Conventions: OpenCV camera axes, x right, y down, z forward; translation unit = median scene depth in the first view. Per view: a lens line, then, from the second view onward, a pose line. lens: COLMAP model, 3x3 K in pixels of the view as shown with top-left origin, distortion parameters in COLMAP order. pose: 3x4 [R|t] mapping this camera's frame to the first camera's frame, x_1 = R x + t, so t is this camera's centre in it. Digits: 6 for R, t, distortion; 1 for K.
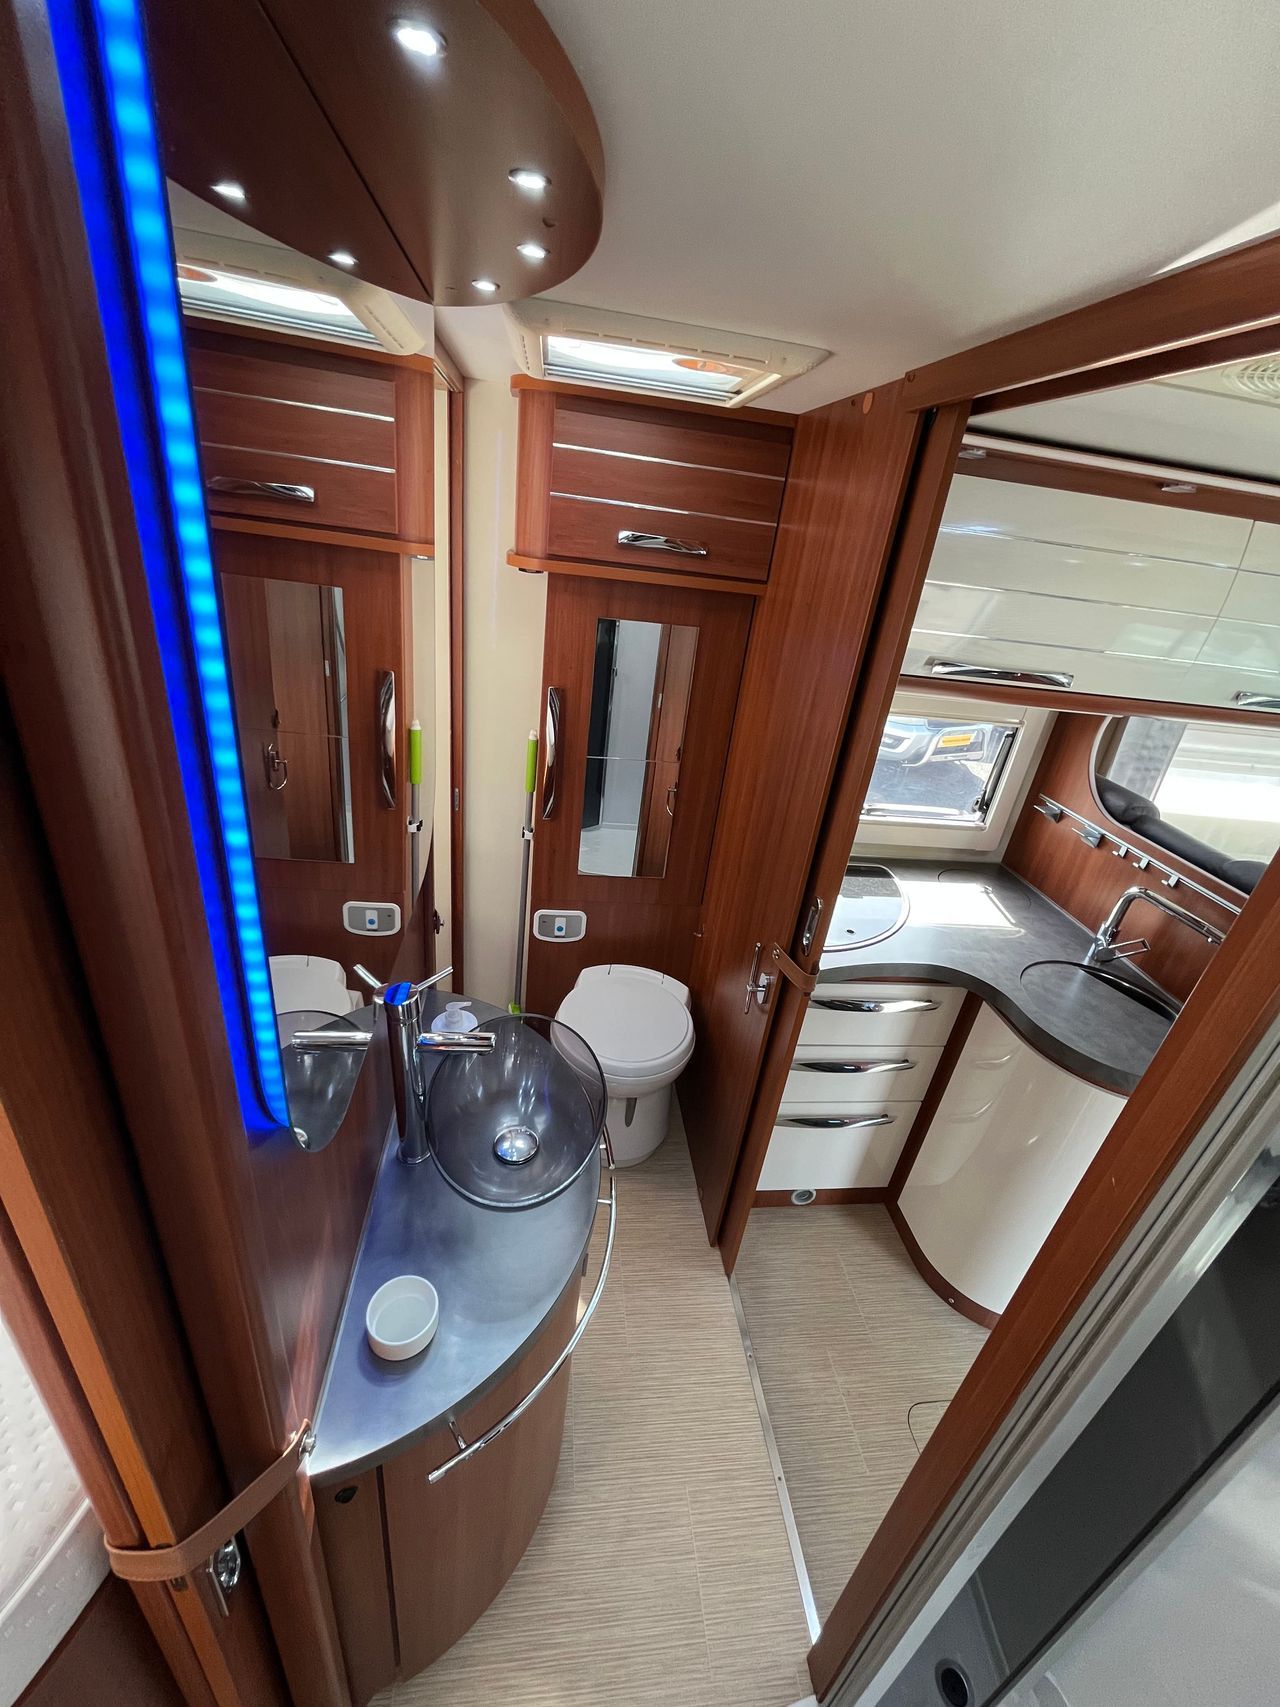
lens RADIAL K [[689.0, 0, 638.8], [0, 689.0, 855.4], [0, 0, 1]] dist [-0.005529, 0.000791]
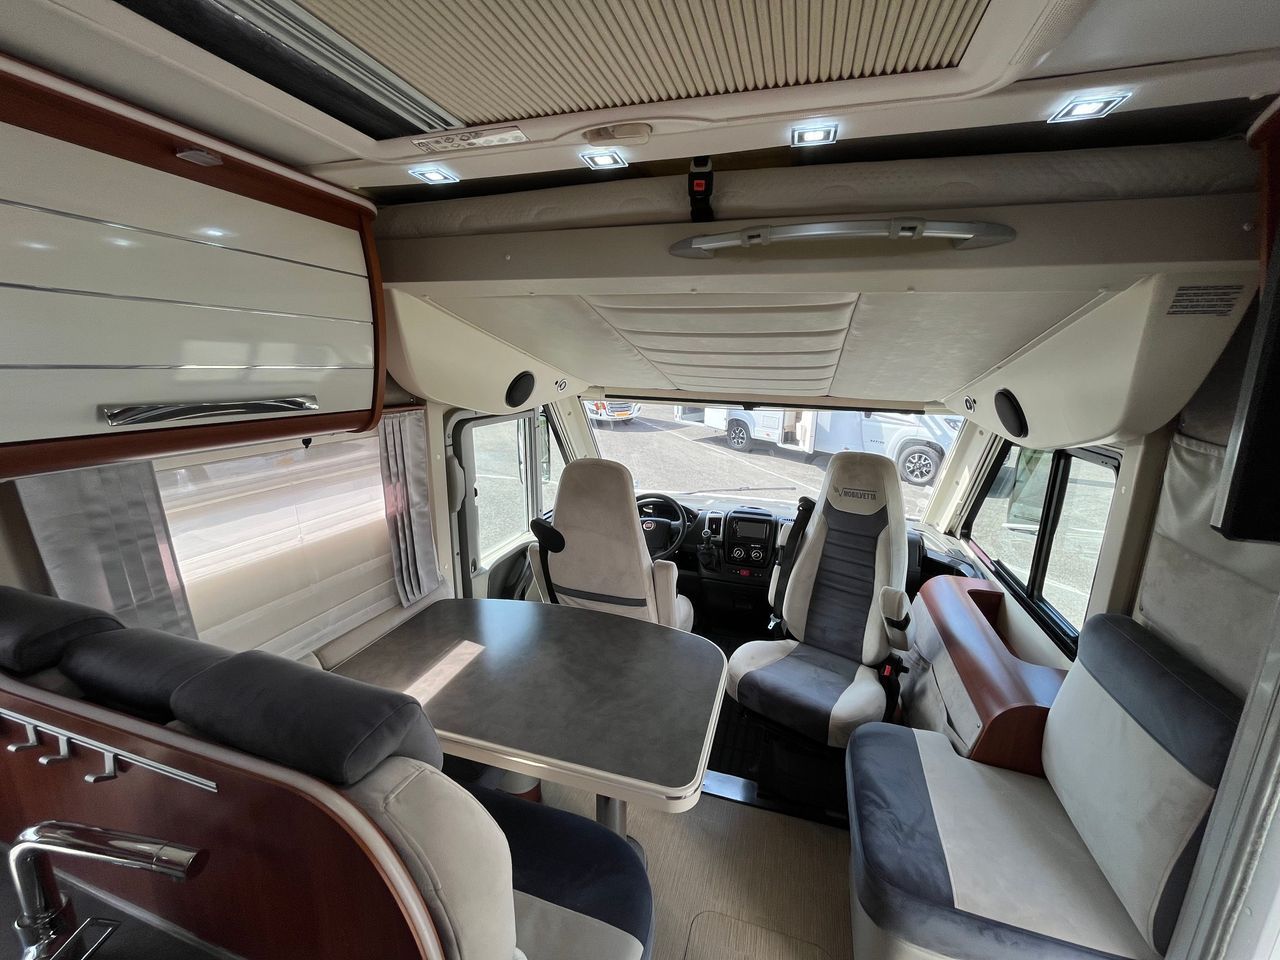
lens RADIAL K [[516.7, 0, 638.8], [0, 516.7, 478.3], [0, 0, 1]] dist [-0.005529, 0.000791]
pose [[0.413026, -0.307240, 0.857329, 0.626307], [0.431950, 0.894843, 0.112589, -0.025821], [-0.801766, 0.323821, 0.502305, 0.388510]]
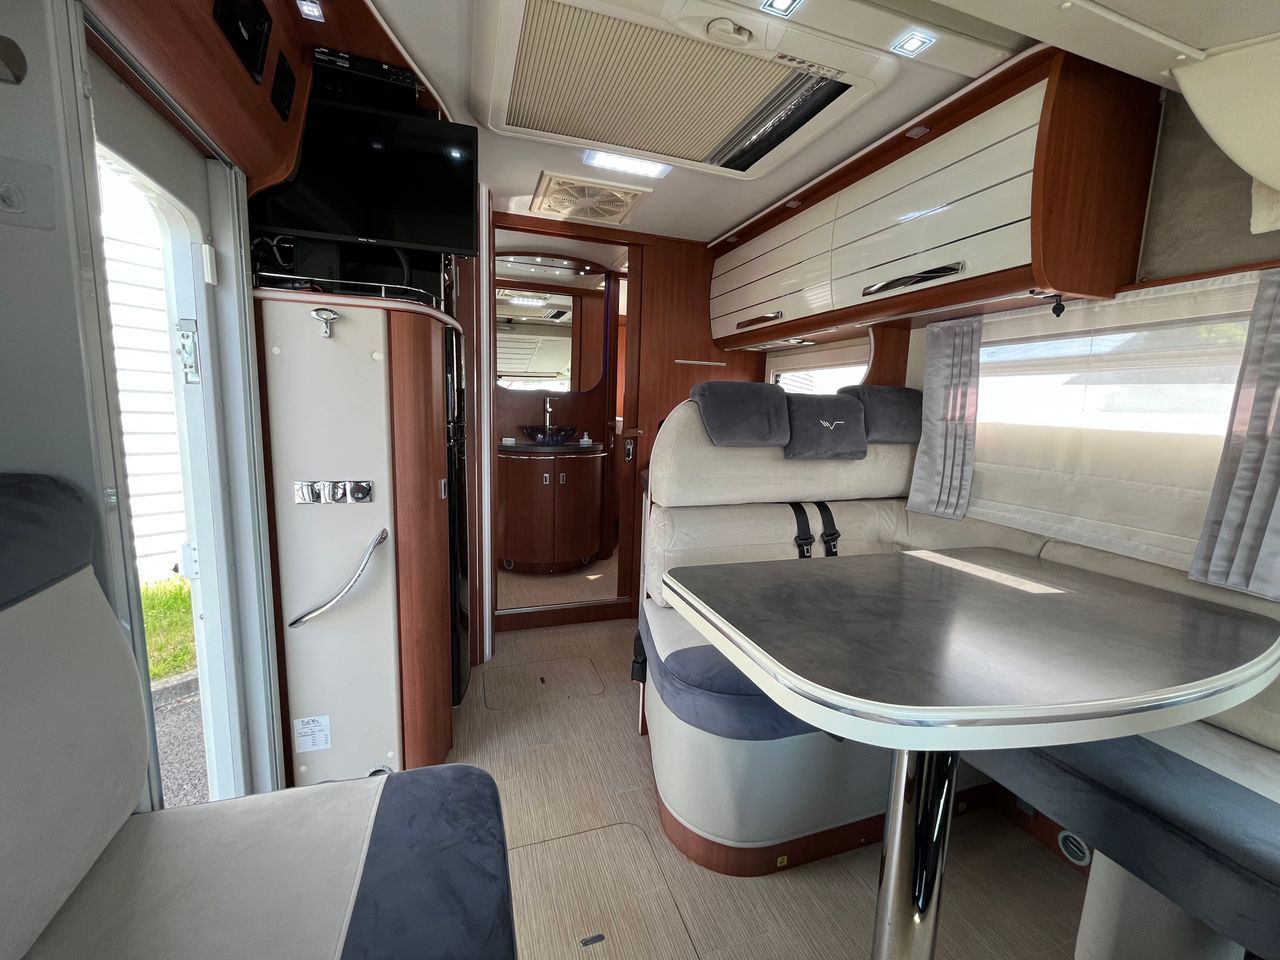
lens RADIAL K [[516.7, 0, 636.8], [0, 516.7, 480.4], [0, 0, 1]] dist [-0.005529, 0.000791]
pose [[0.194977, 0.023844, -0.980518, 1.686390], [-0.440664, 0.895253, -0.065856, 0.338727], [0.876241, 0.444920, 0.185061, 0.556936]]
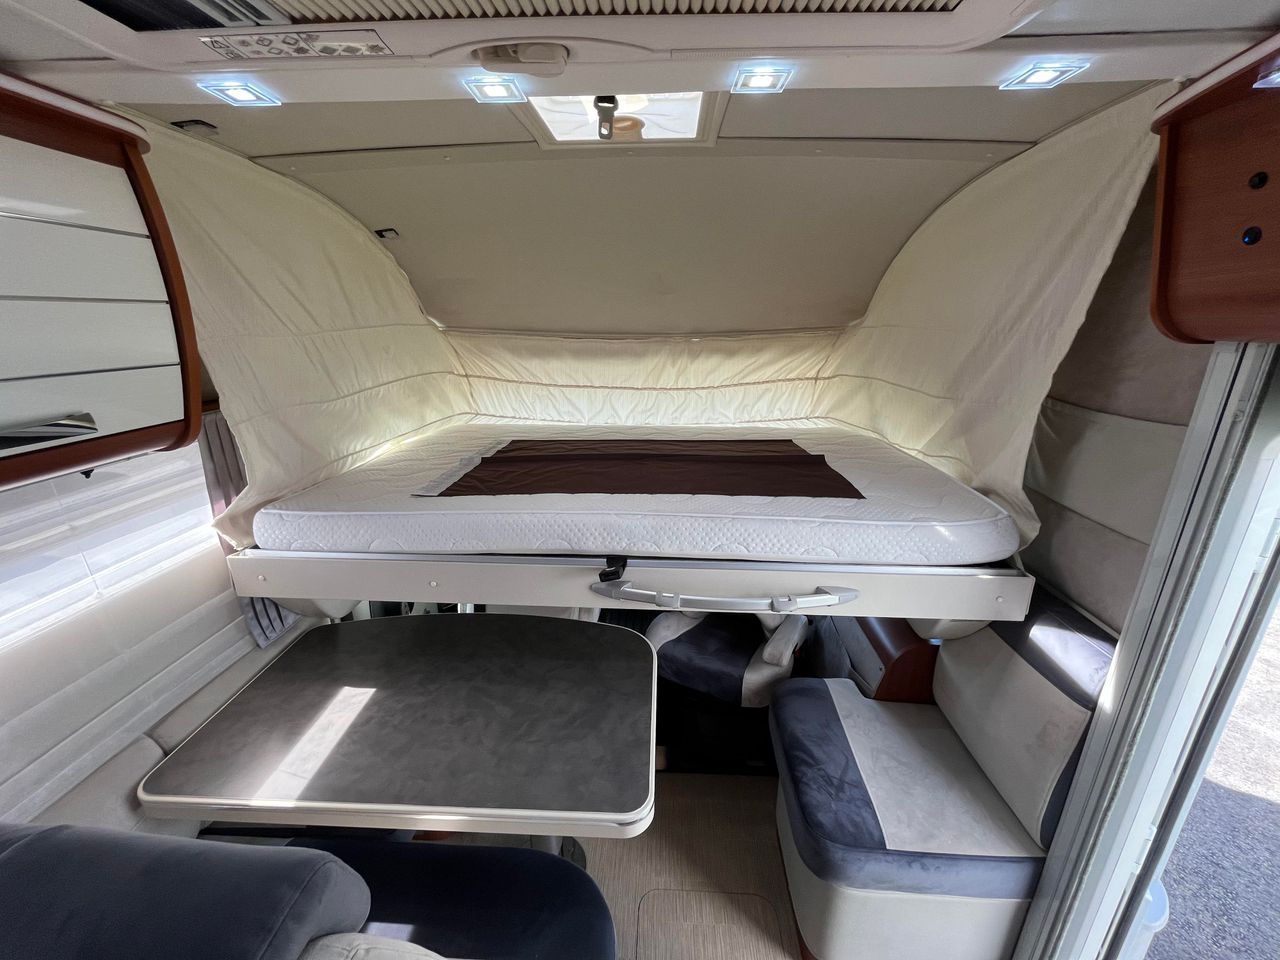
lens RADIAL K [[516.7, 0, 637.6], [0, 516.7, 476.8], [0, 0, 1]] dist [-0.005529, 0.000791]
pose [[0.170746, -0.411692, 0.895185, 0.698275], [0.454425, 0.839036, 0.299193, -0.088182], [-0.874268, 0.355708, 0.330345, 0.452003]]
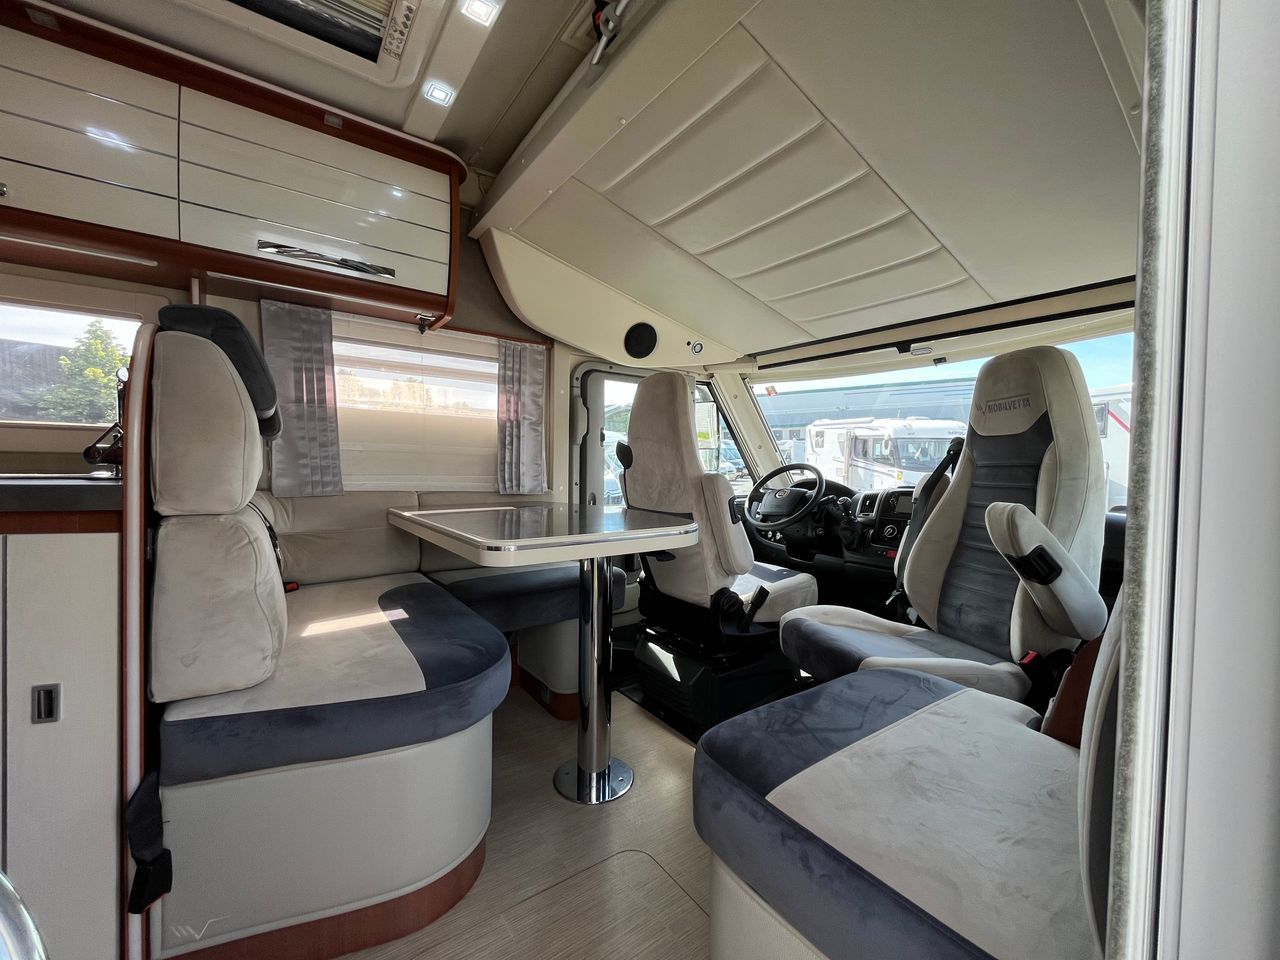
lens RADIAL K [[516.7, 0, 638.9], [0, 516.7, 481.4], [0, 0, 1]] dist [-0.005529, 0.000791]
pose [[0.872849, -0.118456, 0.473395, 0.923220], [0.291905, 0.904136, -0.311977, 0.546755], [-0.391058, 0.410495, 0.823752, 0.196993]]
